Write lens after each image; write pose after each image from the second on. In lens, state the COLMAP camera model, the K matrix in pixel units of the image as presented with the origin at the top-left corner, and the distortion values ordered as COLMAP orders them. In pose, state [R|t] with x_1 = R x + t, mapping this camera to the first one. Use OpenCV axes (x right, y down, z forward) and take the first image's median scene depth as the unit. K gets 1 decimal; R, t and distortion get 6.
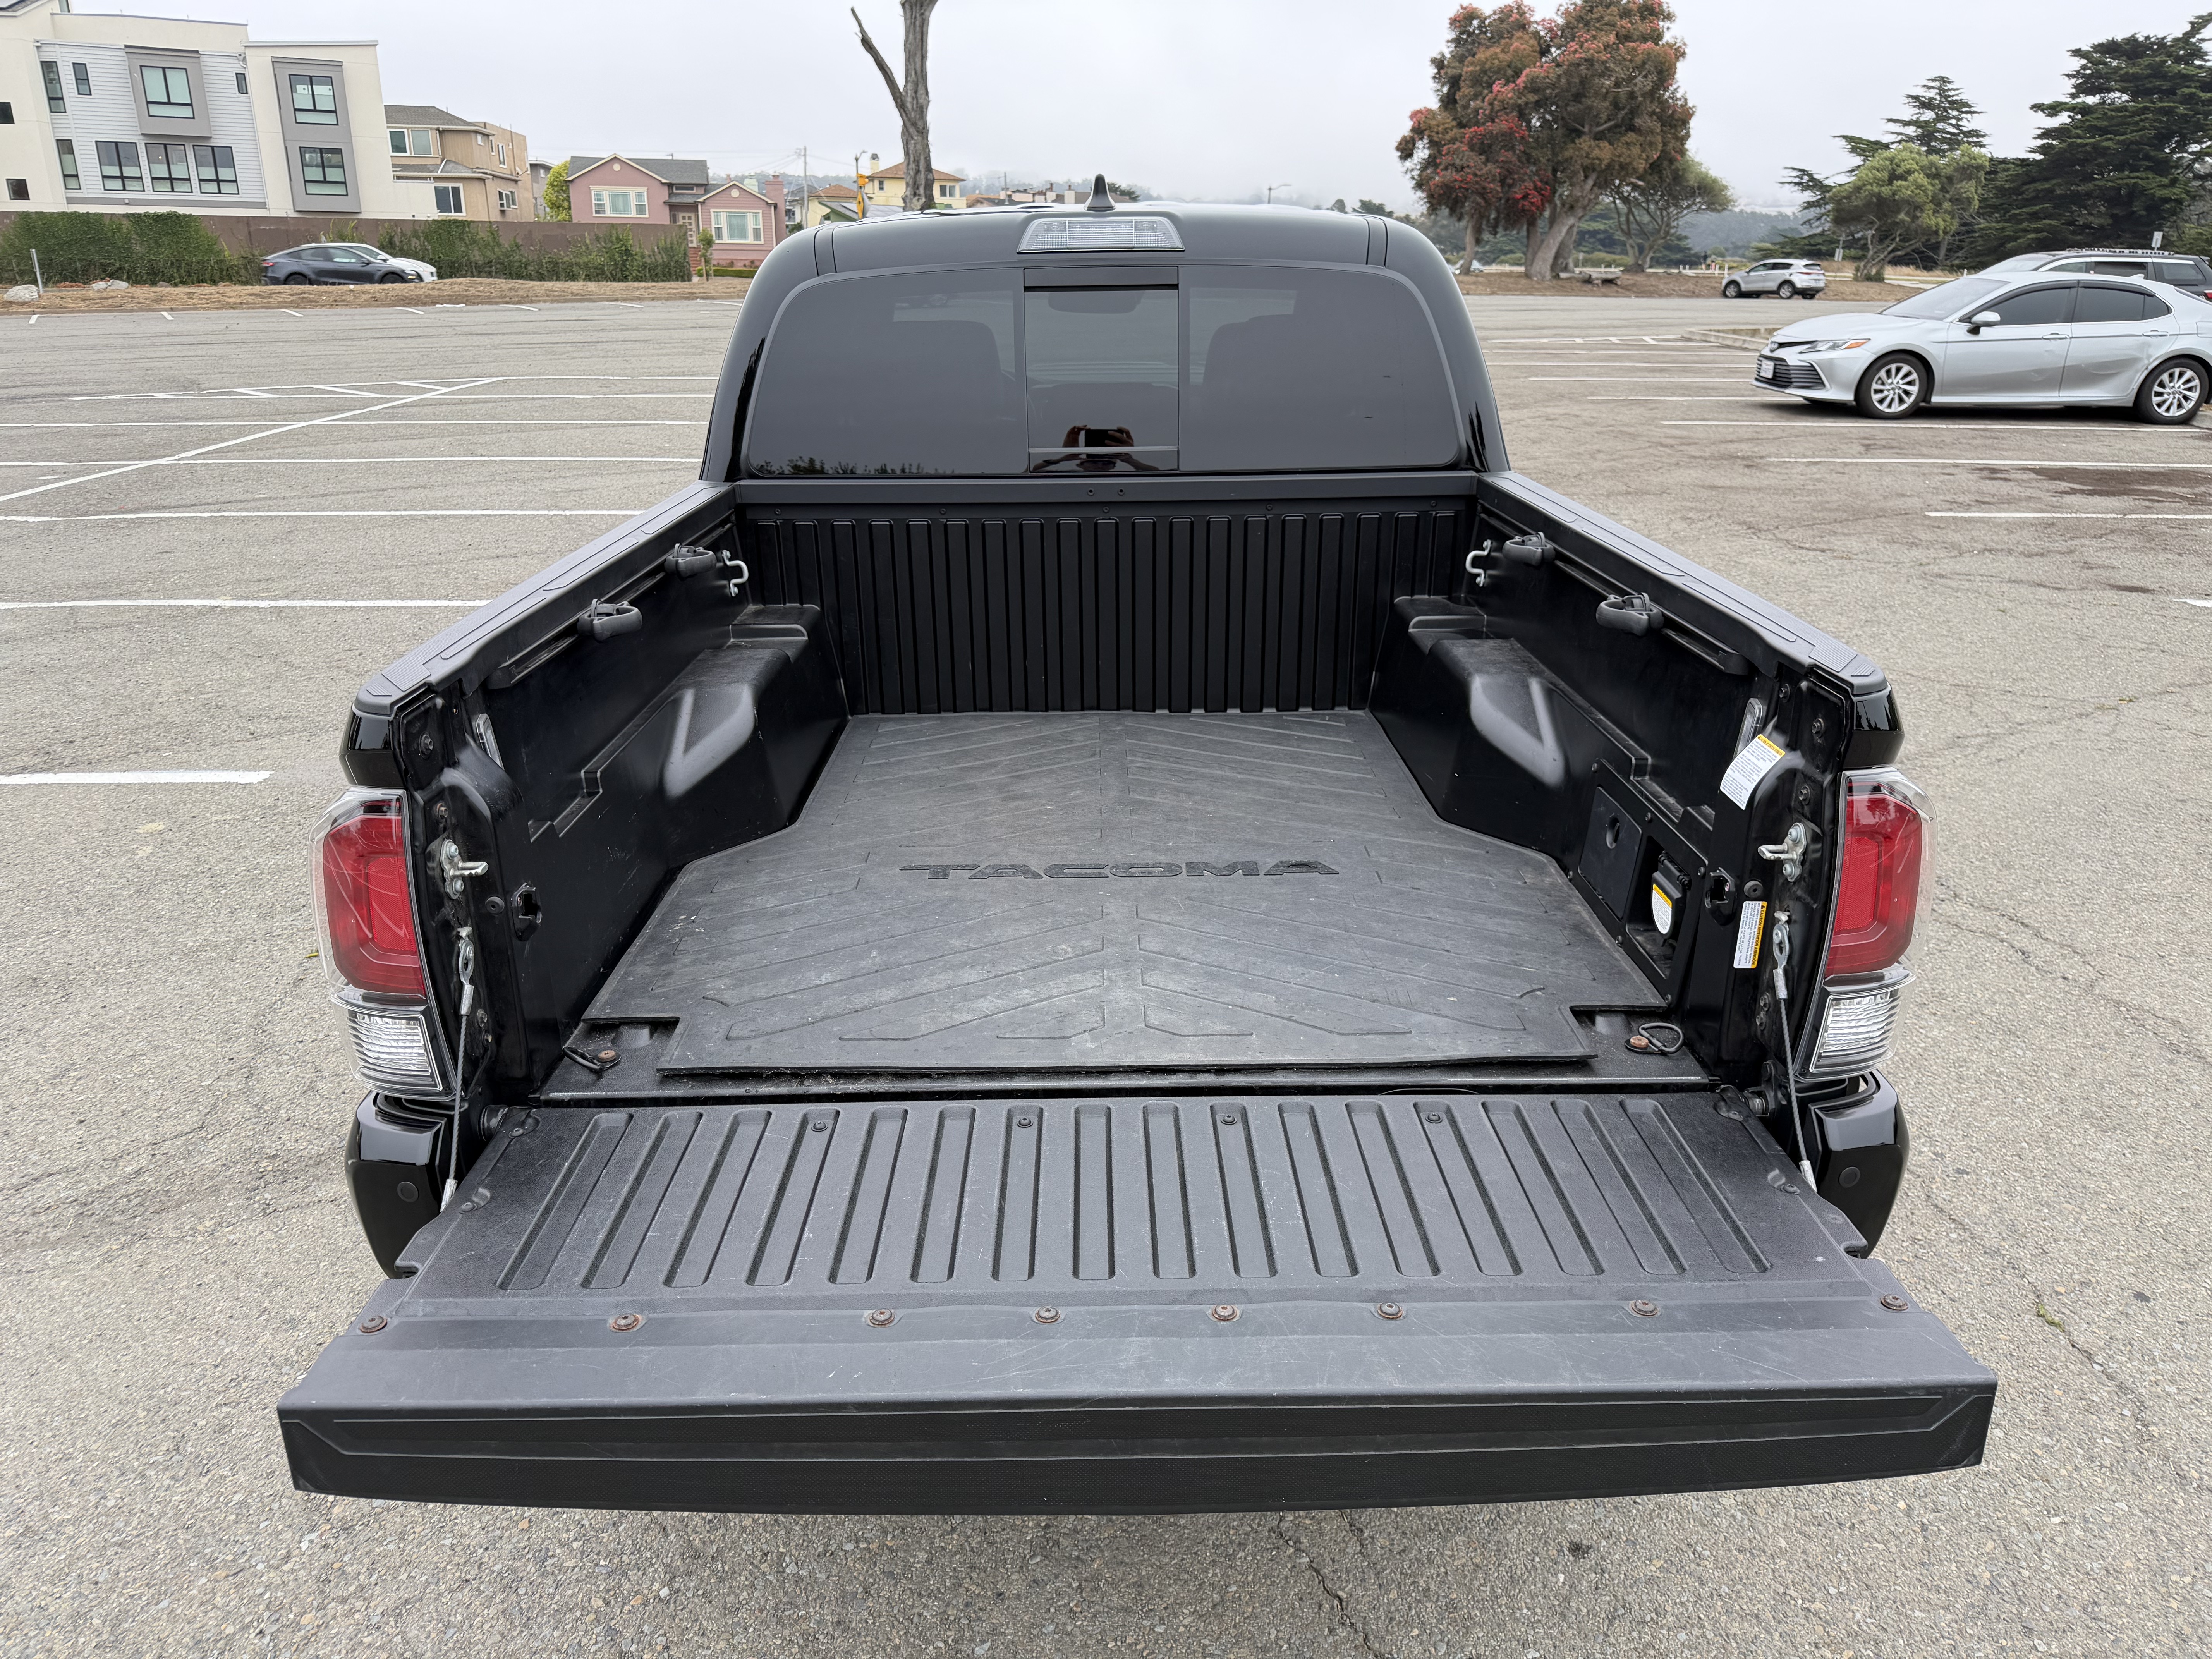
lens RADIAL K [[1574.3, 0, 1107.7], [0, 1574.3, 850.3], [0, 0, 1]] dist [-0.006965, 0.003833]
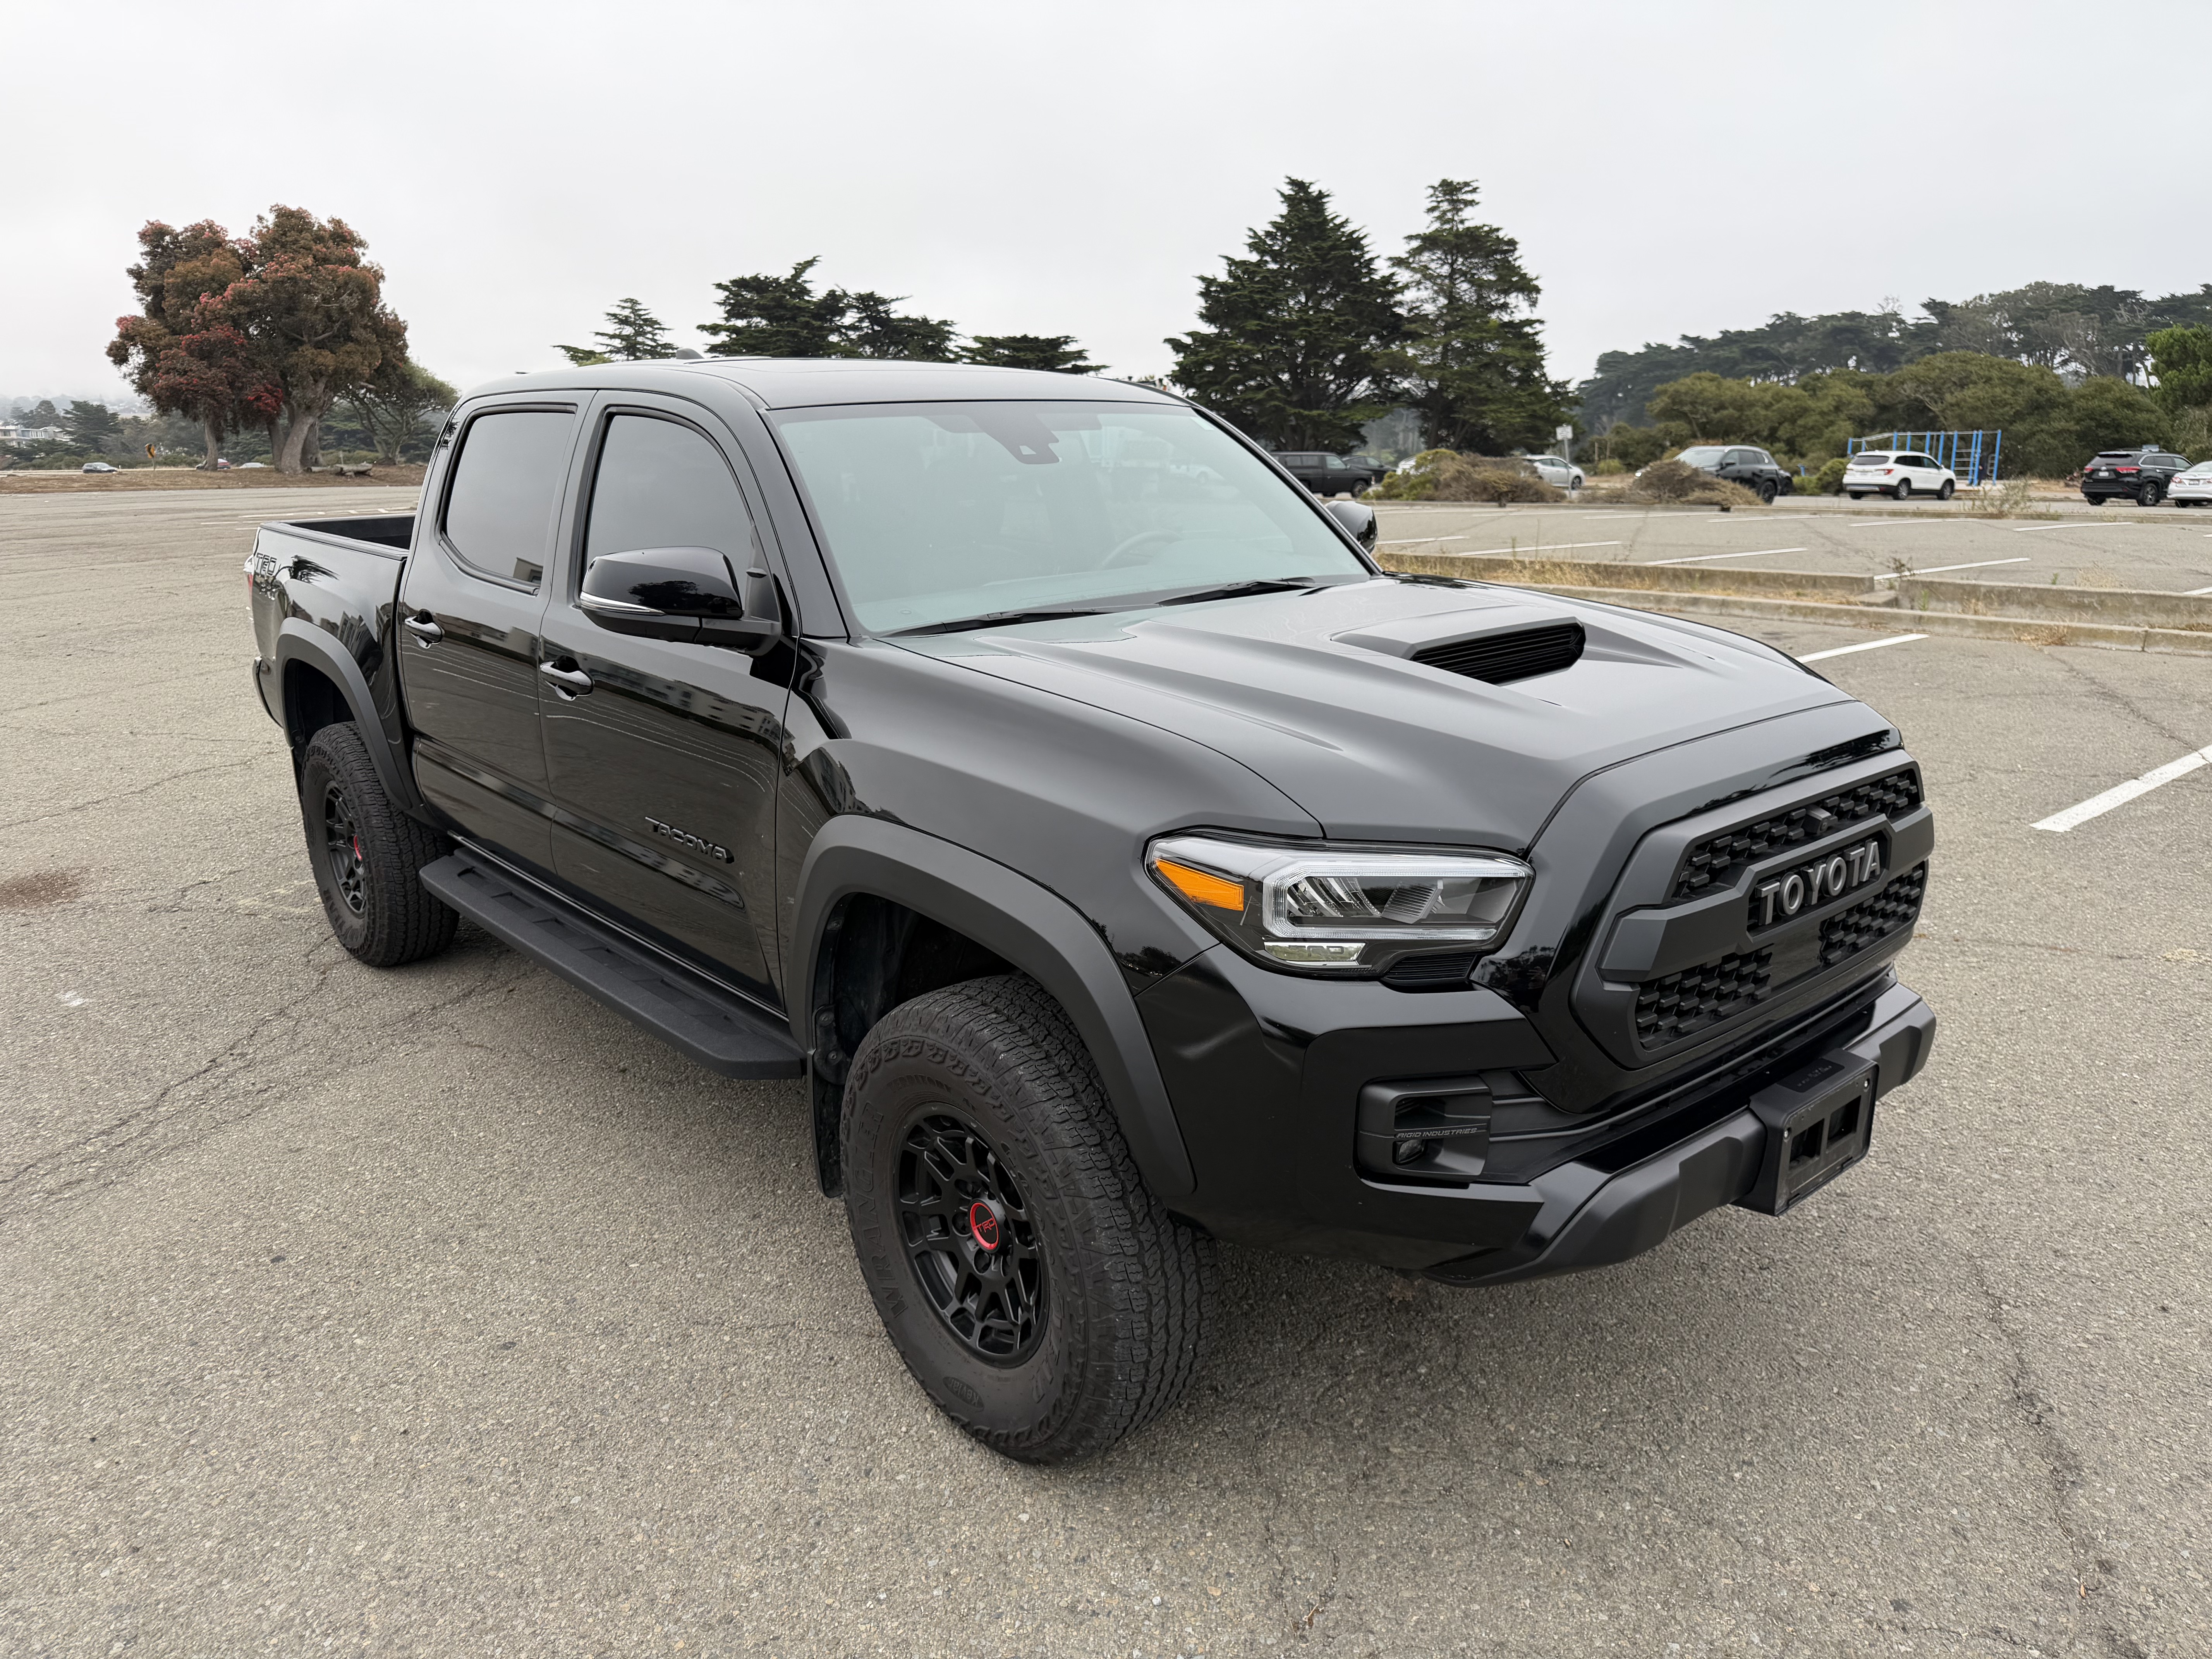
lens RADIAL K [[1574.3, 0, 1107.7], [0, 1574.3, 850.3], [0, 0, 1]] dist [-0.006965, 0.003833]
pose [[0.756373, -0.180069, 0.628867, -0.021229], [0.250297, 0.967874, -0.023905, 0.045278], [-0.604360, 0.175485, 0.777145, -0.110058]]
